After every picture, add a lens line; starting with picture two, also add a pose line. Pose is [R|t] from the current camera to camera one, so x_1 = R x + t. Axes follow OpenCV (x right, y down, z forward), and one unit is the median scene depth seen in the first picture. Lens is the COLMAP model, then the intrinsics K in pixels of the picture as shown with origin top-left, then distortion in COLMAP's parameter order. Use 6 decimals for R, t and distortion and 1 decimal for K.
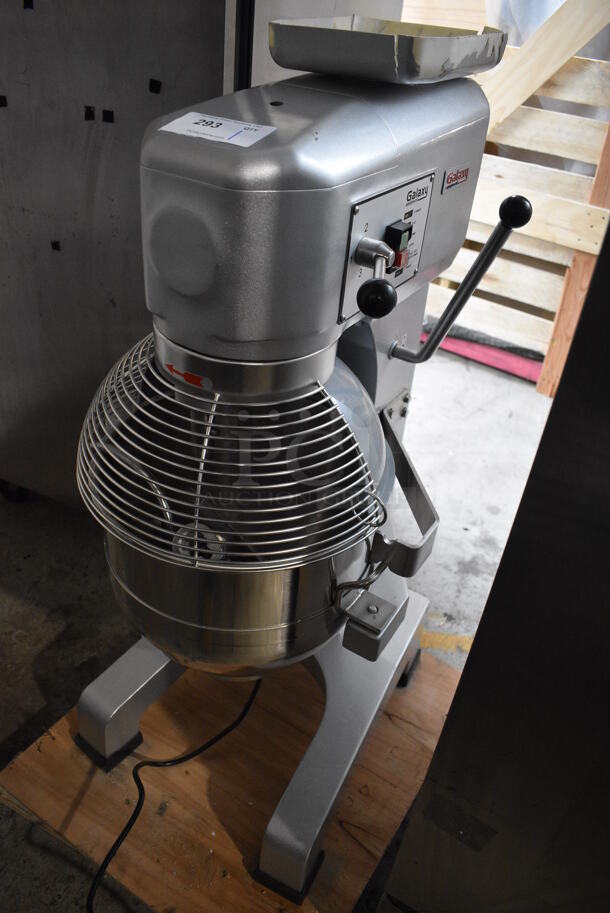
lens RADIAL K [[703.8, 0, 309.3], [0, 703.8, 458.3], [0, 0, 1]] dist [-0.101874, 0.018631]
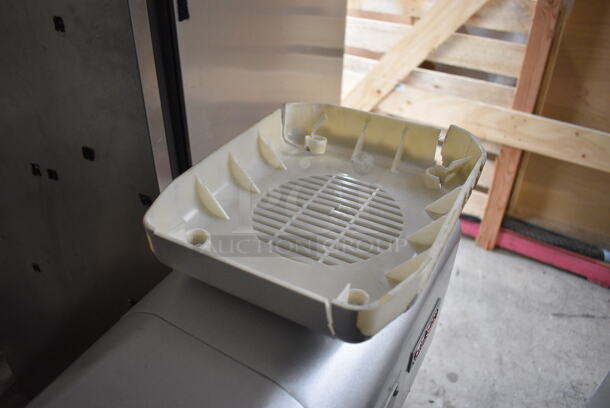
lens RADIAL K [[470.3, 0, 301.3], [0, 470.3, 202.3], [0, 0, 1]] dist [-0.101874, 0.018631]
pose [[0.997516, -0.067758, -0.019252, 0.034183], [0.066994, 0.997032, -0.037923, -0.198904], [0.021764, 0.036539, 0.999095, 0.170191]]
